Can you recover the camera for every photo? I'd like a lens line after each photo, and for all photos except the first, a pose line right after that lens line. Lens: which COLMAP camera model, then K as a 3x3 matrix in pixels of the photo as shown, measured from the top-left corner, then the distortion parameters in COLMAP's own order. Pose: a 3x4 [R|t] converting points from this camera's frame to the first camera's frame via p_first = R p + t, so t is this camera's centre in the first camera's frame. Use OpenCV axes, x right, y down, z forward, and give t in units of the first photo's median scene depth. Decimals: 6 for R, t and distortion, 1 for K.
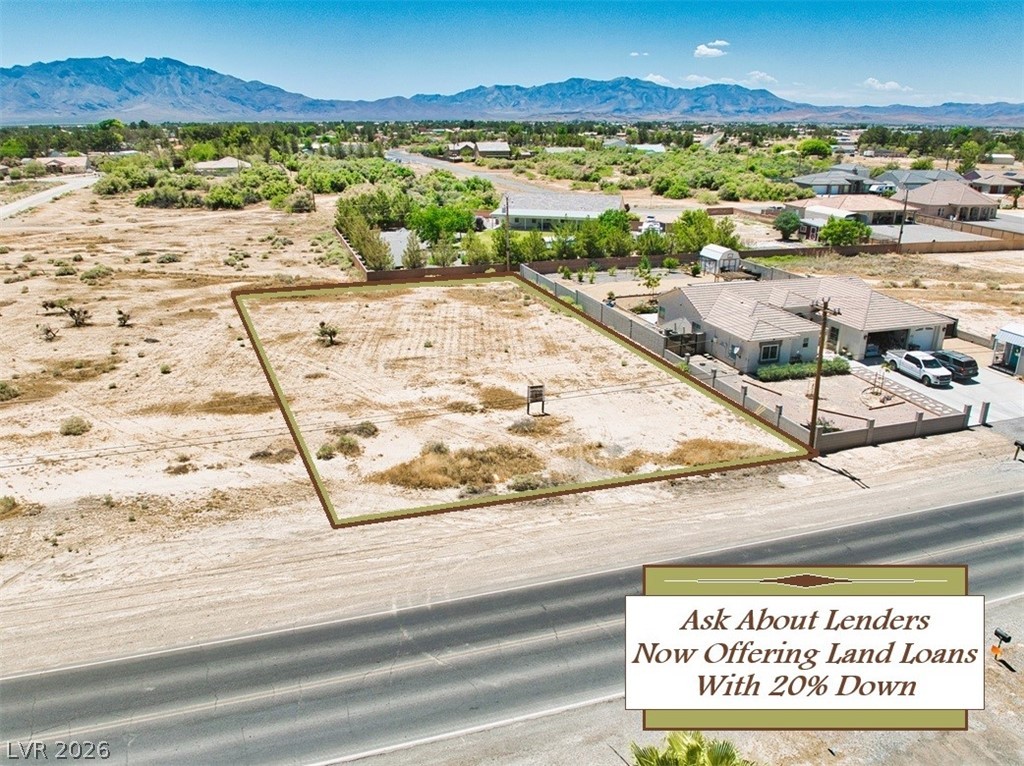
lens RADIAL K [[753.2, 0, 514.3], [0, 753.2, 409.4], [0, 0, 1]] dist [-0.037054, -0.005954]
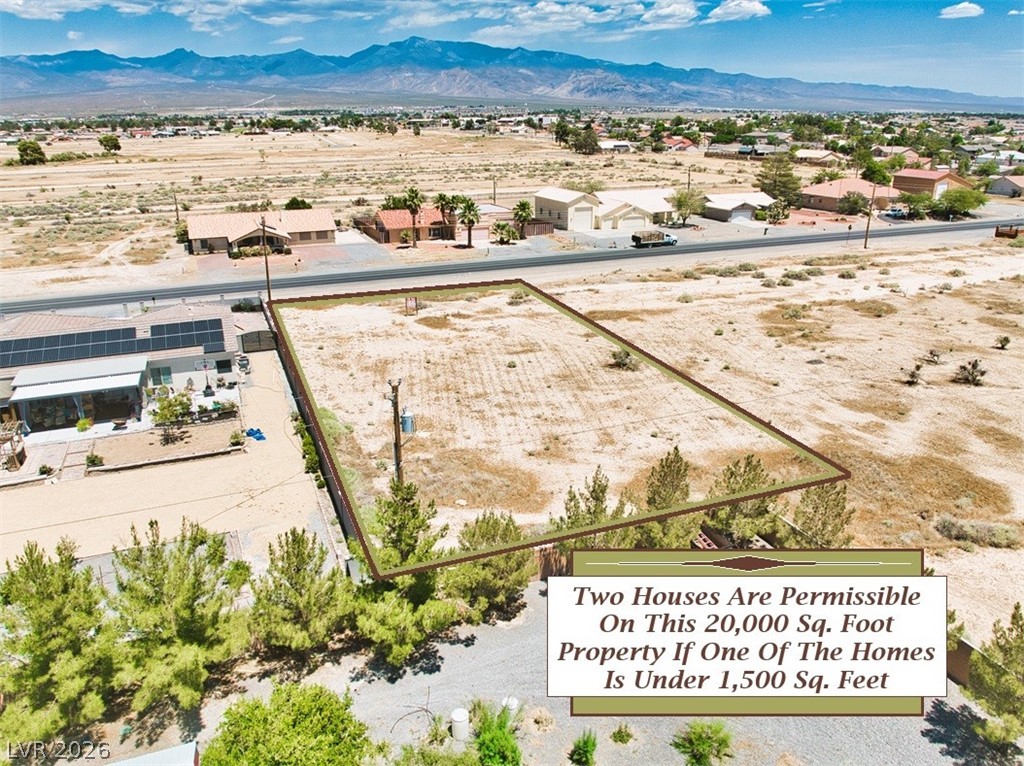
lens RADIAL K [[741.6, 0, 513.7], [0, 741.6, 415.4], [0, 0, 1]] dist [-0.035299, -0.004850]
pose [[-0.997175, 0.031153, -0.068347, -0.055142], [-0.024162, 0.728529, 0.684589, -0.717088], [0.071120, 0.684307, -0.725718, 1.829623]]
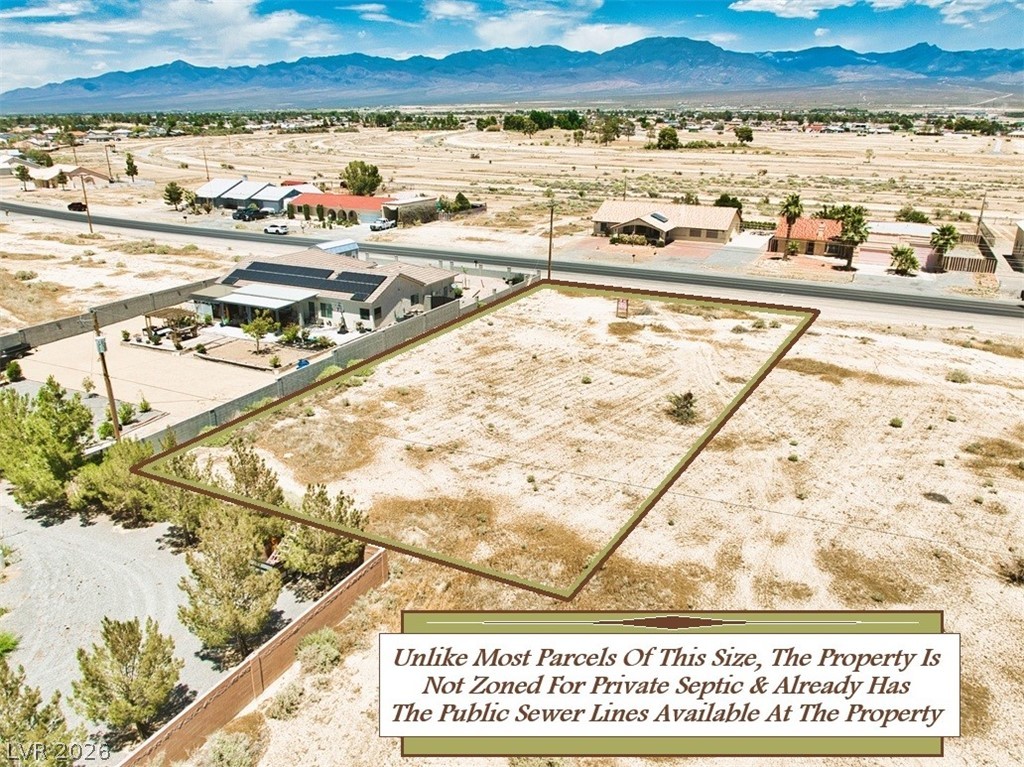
lens RADIAL K [[759.8, 0, 513.4], [0, 759.8, 416.1], [0, 0, 1]] dist [-0.038336, -0.001089]
pose [[-0.719178, -0.265134, 0.642252, -0.664173], [0.244336, 0.768797, 0.590975, -0.627346], [-0.650448, 0.581941, -0.488120, 1.603910]]
